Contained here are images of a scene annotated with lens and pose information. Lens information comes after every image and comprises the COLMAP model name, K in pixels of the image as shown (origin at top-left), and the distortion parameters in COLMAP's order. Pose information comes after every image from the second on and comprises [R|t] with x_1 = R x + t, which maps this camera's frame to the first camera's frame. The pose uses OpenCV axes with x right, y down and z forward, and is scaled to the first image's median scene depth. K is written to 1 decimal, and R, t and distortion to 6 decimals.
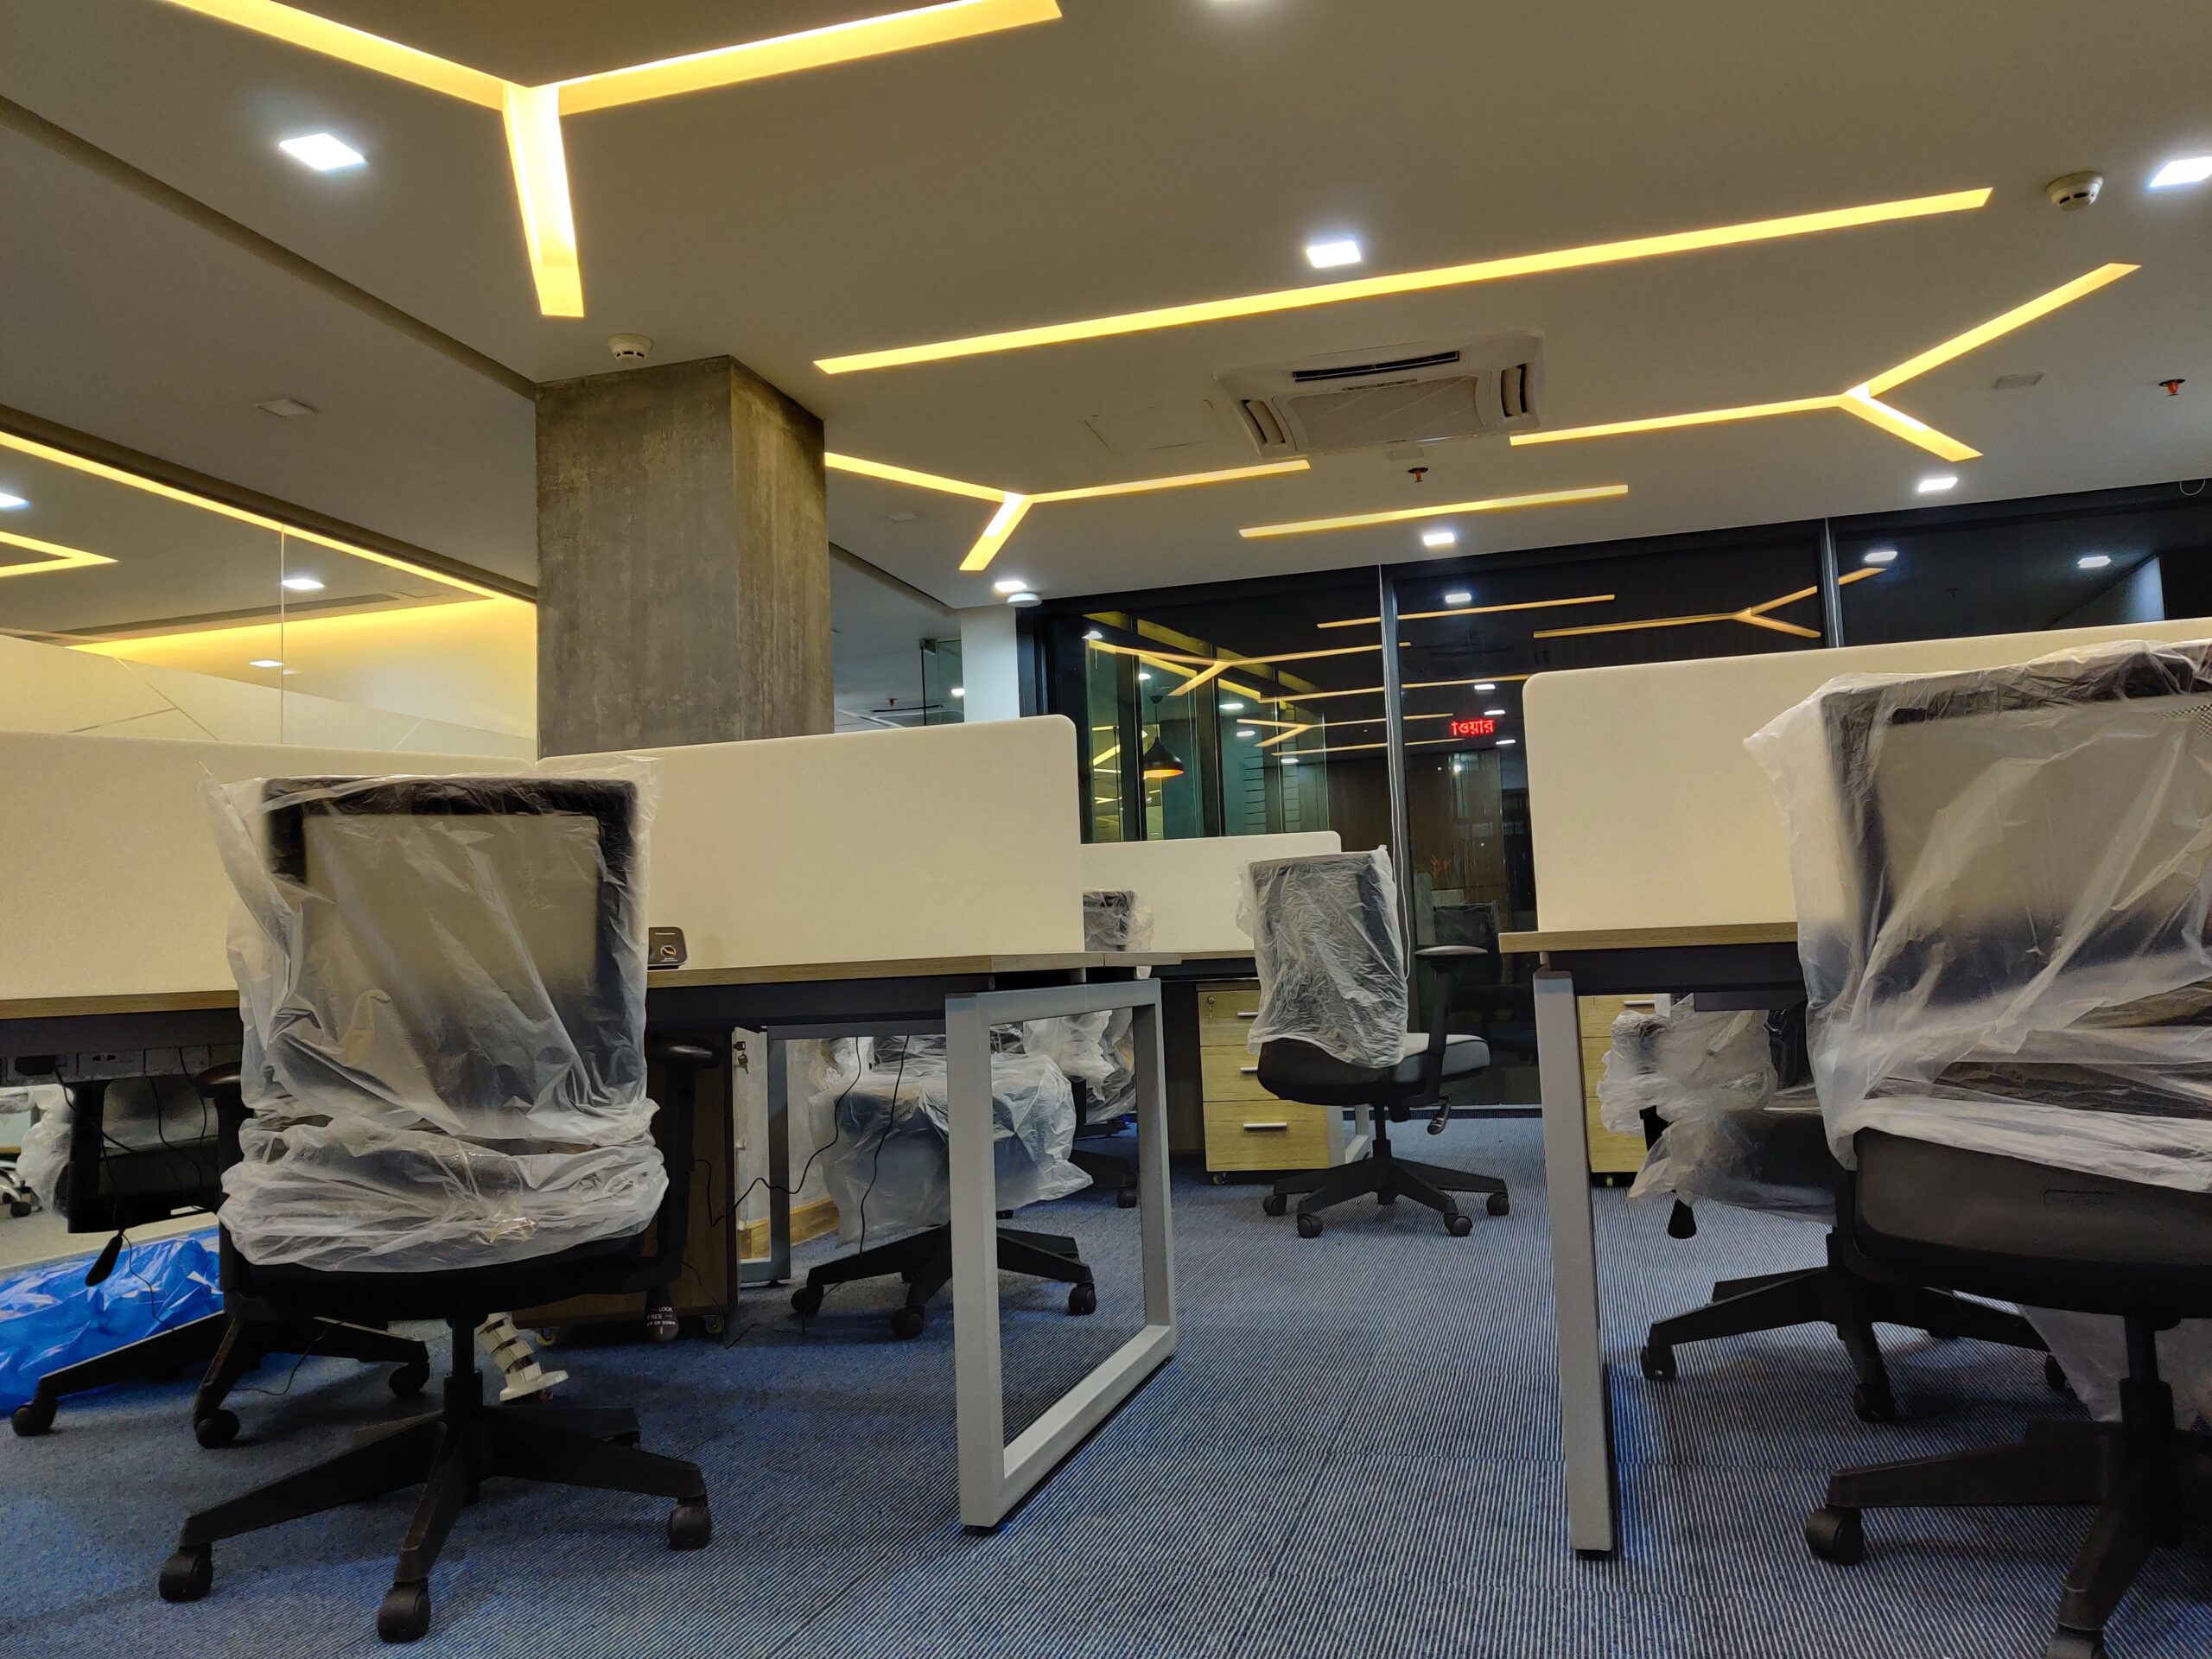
lens RADIAL K [[1672.5, 0, 1137.0], [0, 1672.5, 807.2], [0, 0, 1]] dist [0.085030, -0.111346]
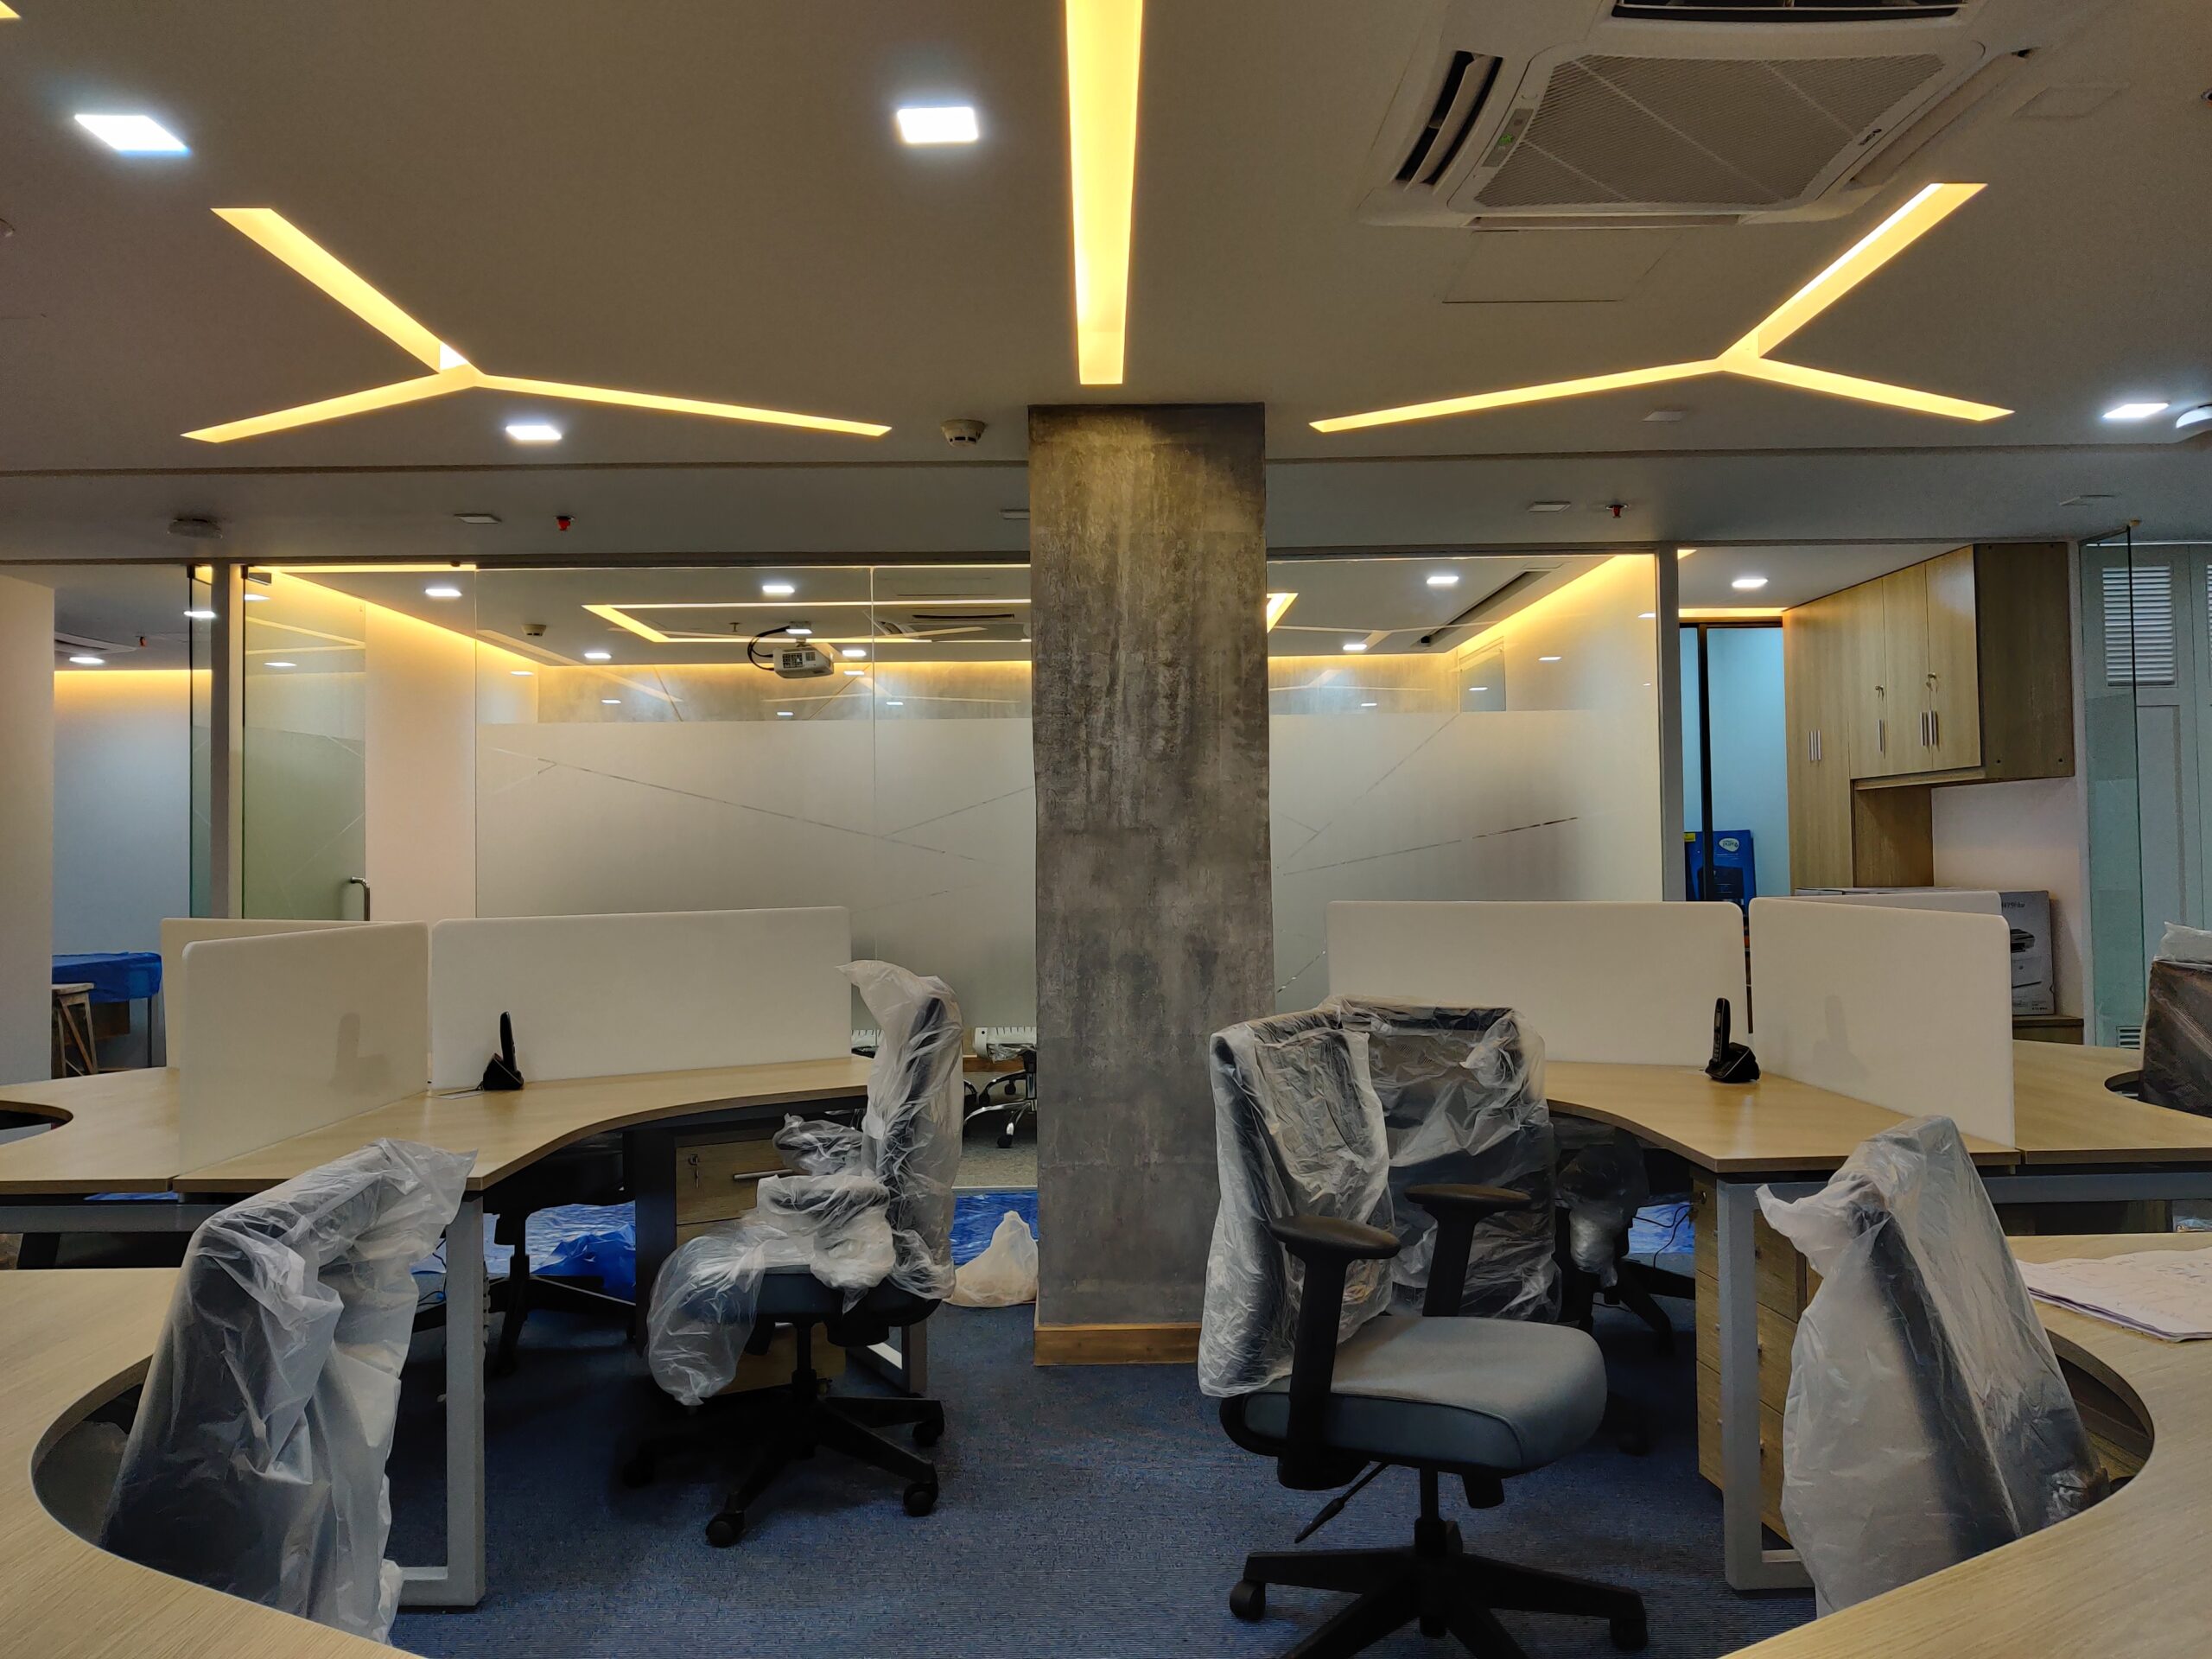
lens RADIAL K [[1688.0, 0, 1115.8], [0, 1688.0, 800.4], [0, 0, 1]] dist [0.063442, -0.078637]
pose [[0.268692, 0.009710, -0.963177, 0.676956], [0.088538, 0.995467, 0.034735, -0.077390], [0.959148, -0.094611, 0.266614, 0.771843]]
